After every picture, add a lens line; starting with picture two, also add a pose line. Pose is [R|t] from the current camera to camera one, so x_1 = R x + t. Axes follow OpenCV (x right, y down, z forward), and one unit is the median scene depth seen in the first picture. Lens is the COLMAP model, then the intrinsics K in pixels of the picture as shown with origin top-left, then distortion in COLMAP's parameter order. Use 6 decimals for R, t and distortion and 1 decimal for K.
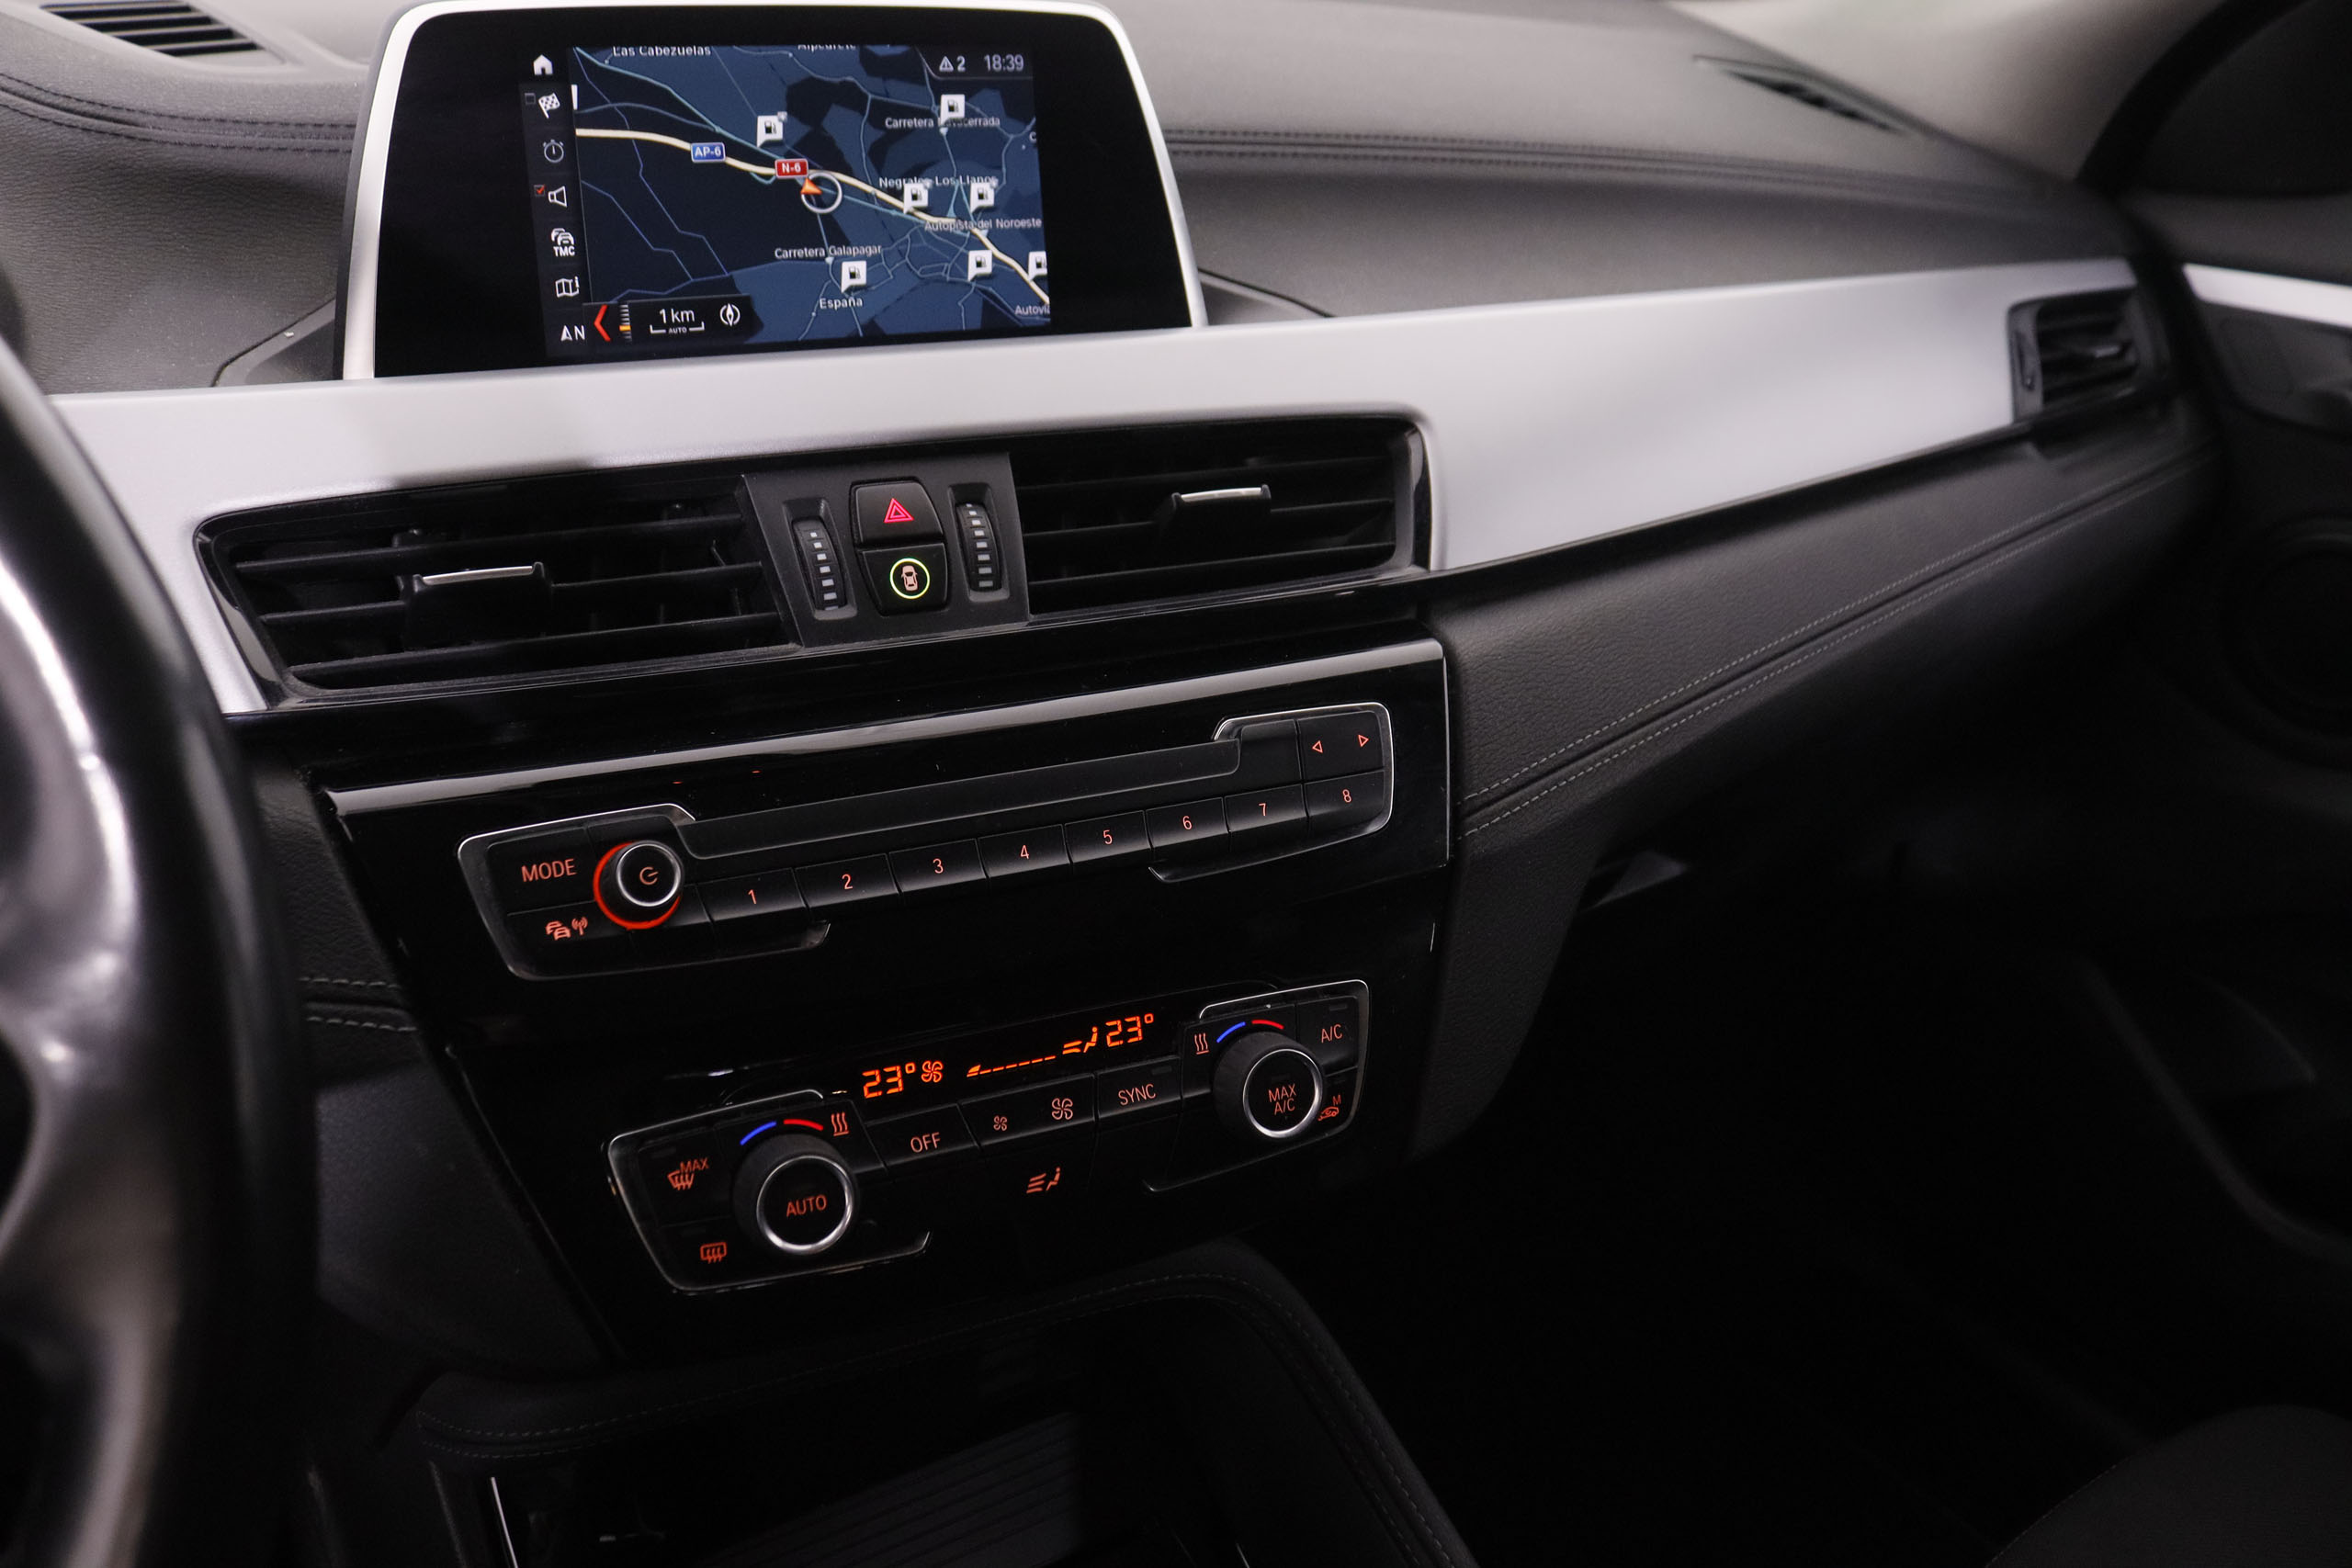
lens RADIAL K [[2043.6, 0, 1176.0], [0, 2043.6, 784.0], [0, 0, 1]] dist [-0.166579, 0.139325]
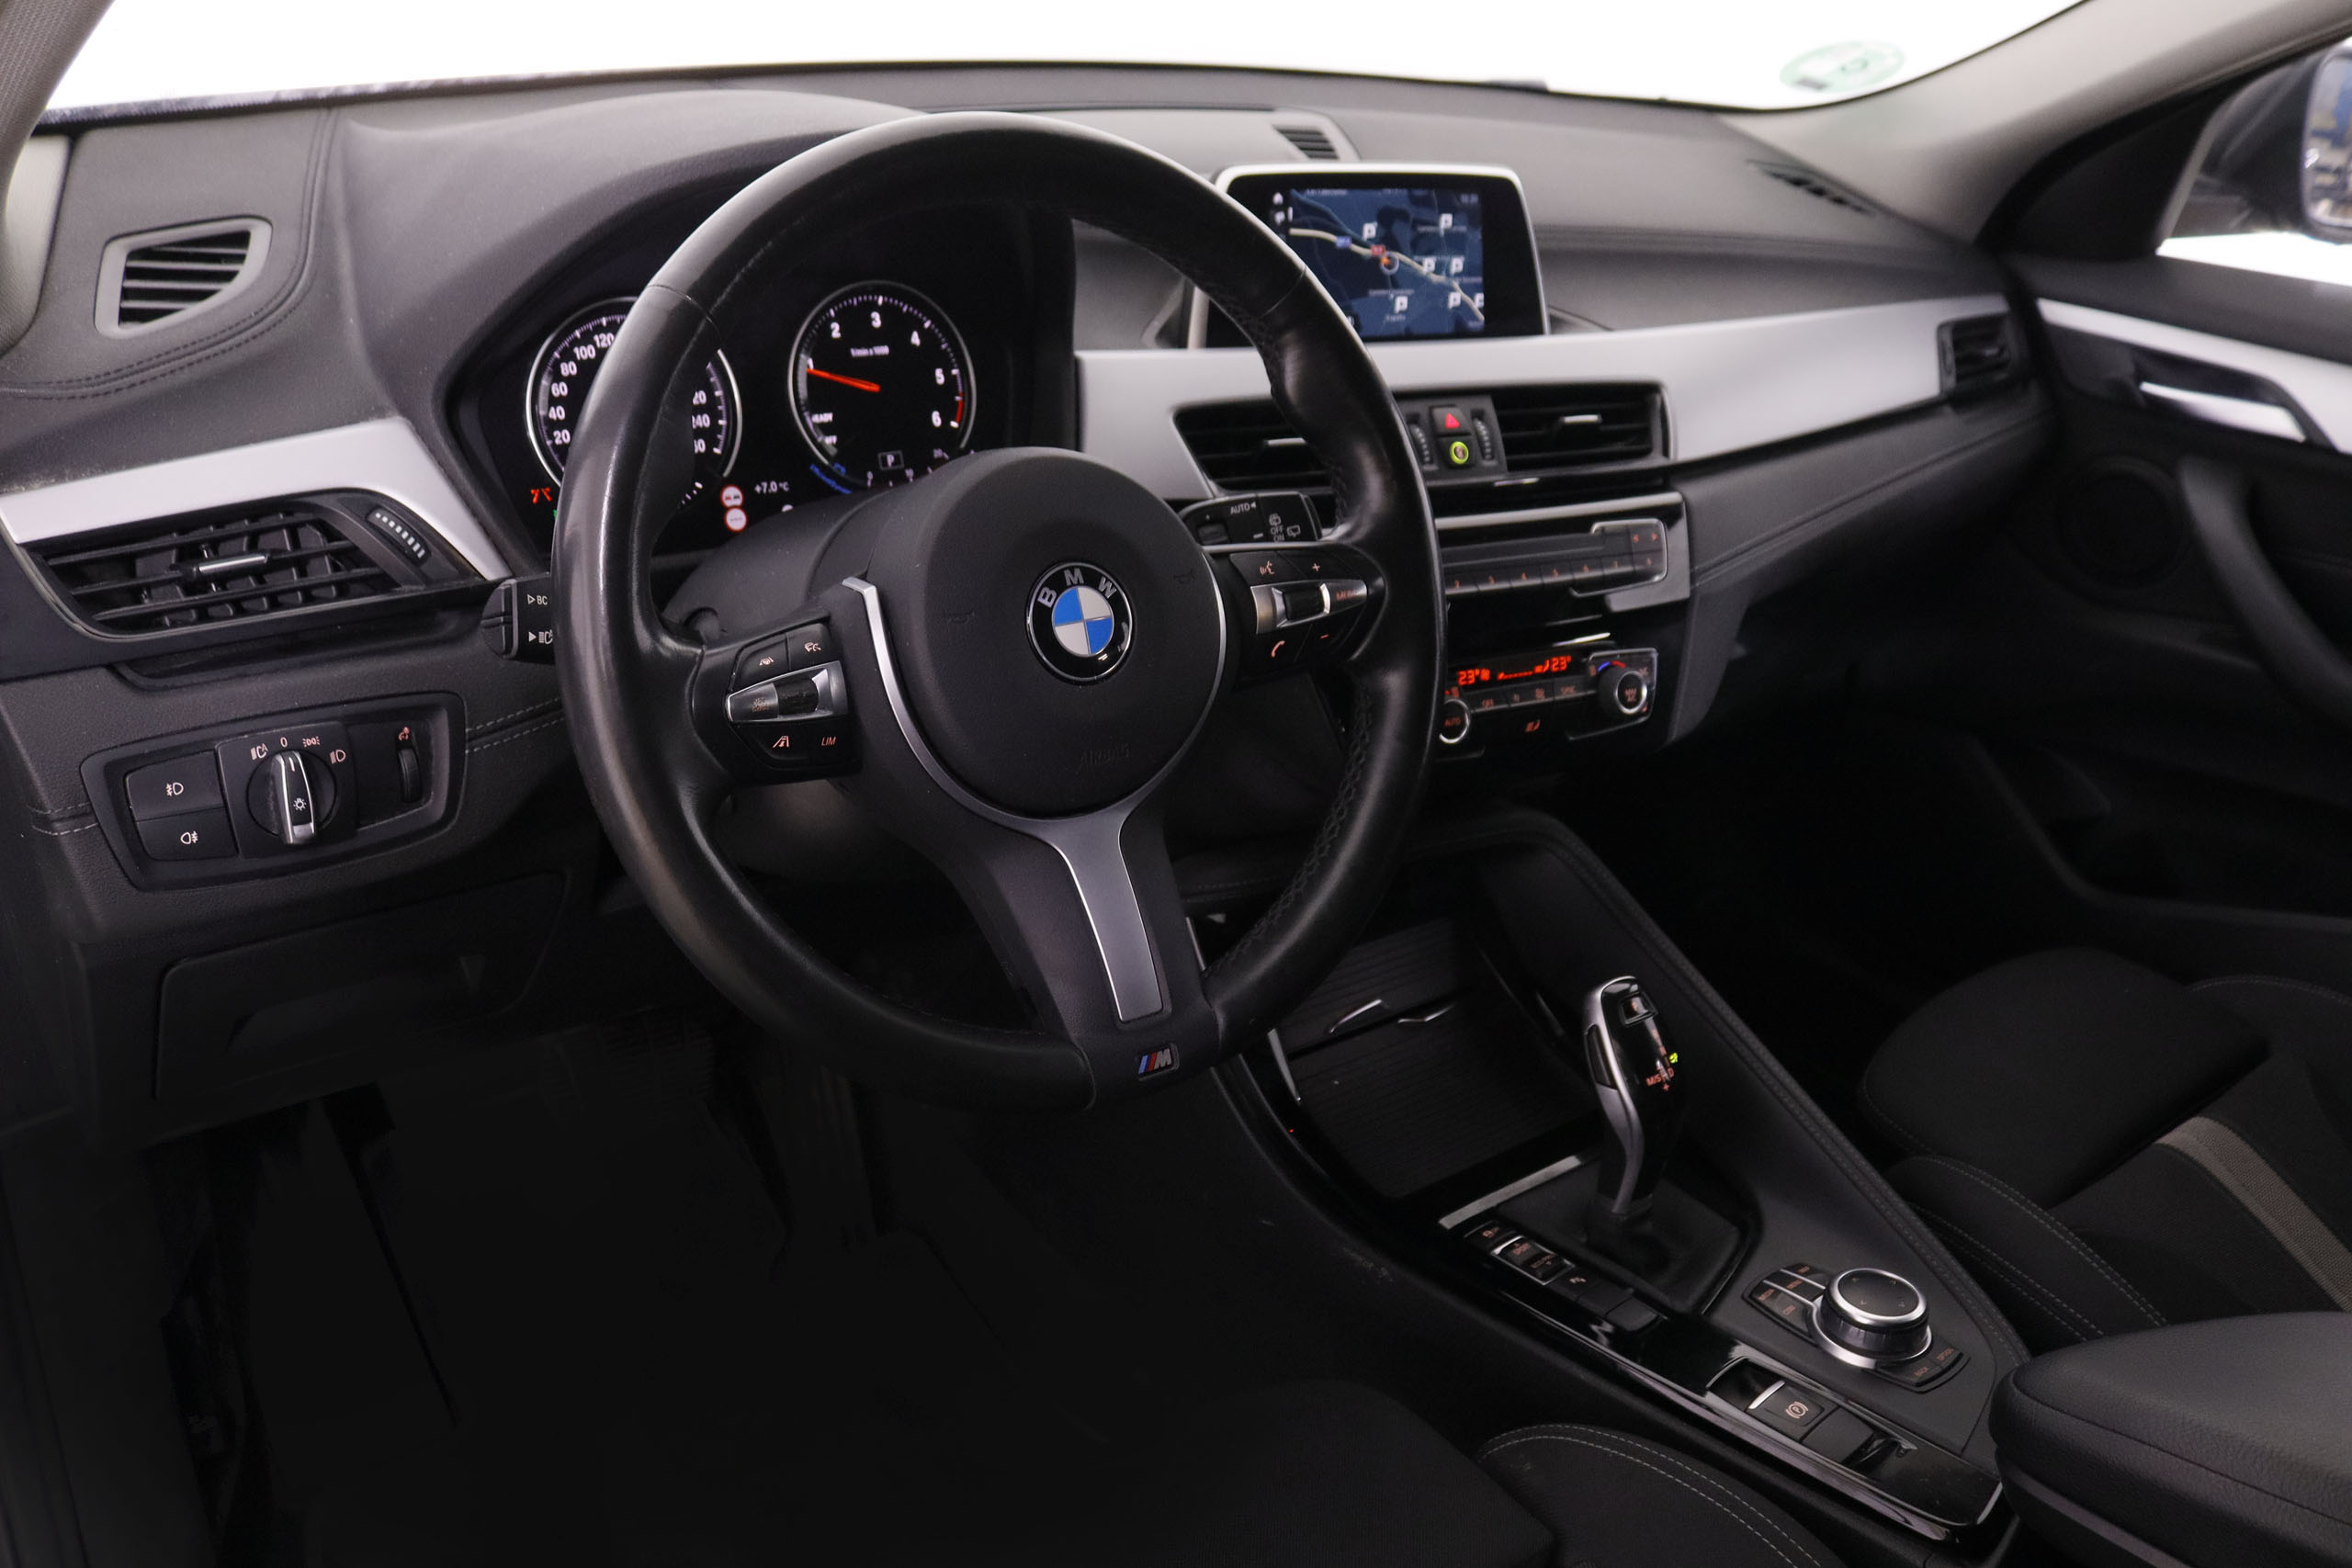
lens RADIAL K [[2043.6, 0, 1176.0], [0, 2043.6, 784.0], [0, 0, 1]] dist [-0.166579, 0.139325]
pose [[0.997824, 0.008275, 0.065417, -0.511504], [-0.009705, 0.999720, 0.021565, 0.185087], [-0.065220, -0.022153, 0.997625, -1.009168]]
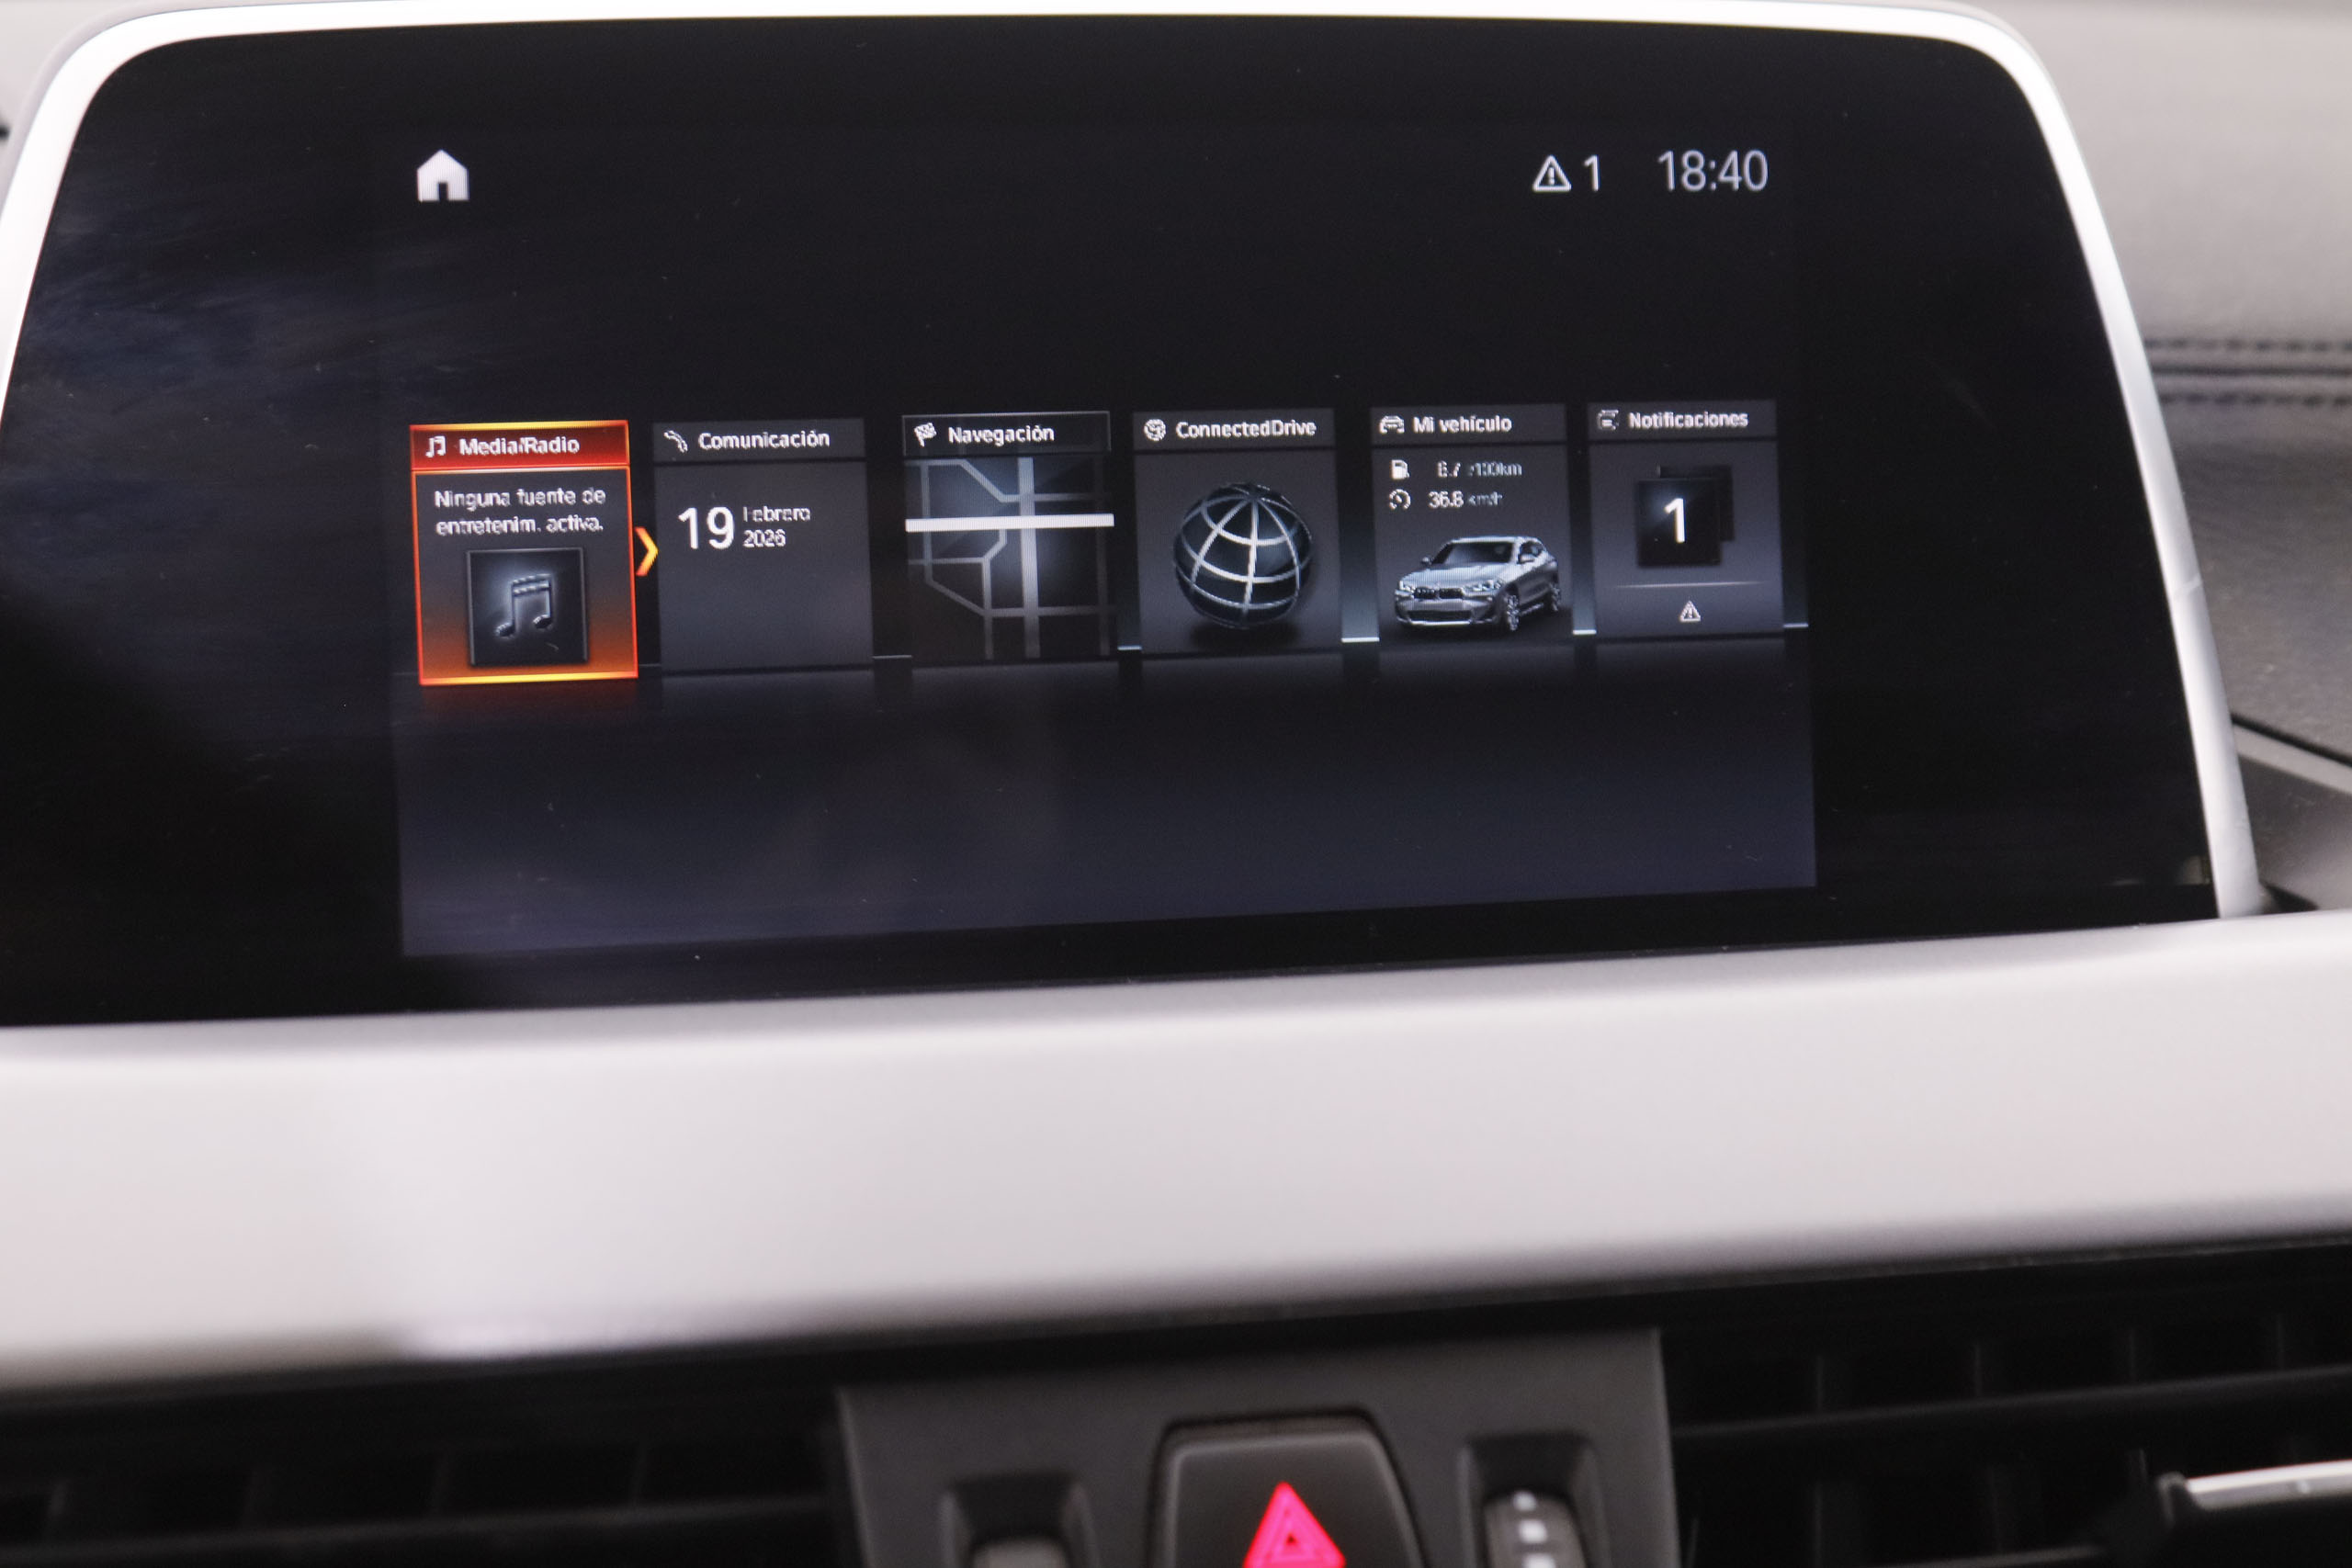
lens RADIAL K [[3000.7, 0, 1176.0], [0, 3000.7, 784.0], [0, 0, 1]] dist [-0.048849, 0.029363]
pose [[0.960299, 0.039338, -0.276187, -0.025352], [-0.079496, 0.987549, -0.135746, -0.170304], [0.267408, 0.152312, 0.951469, 0.478599]]
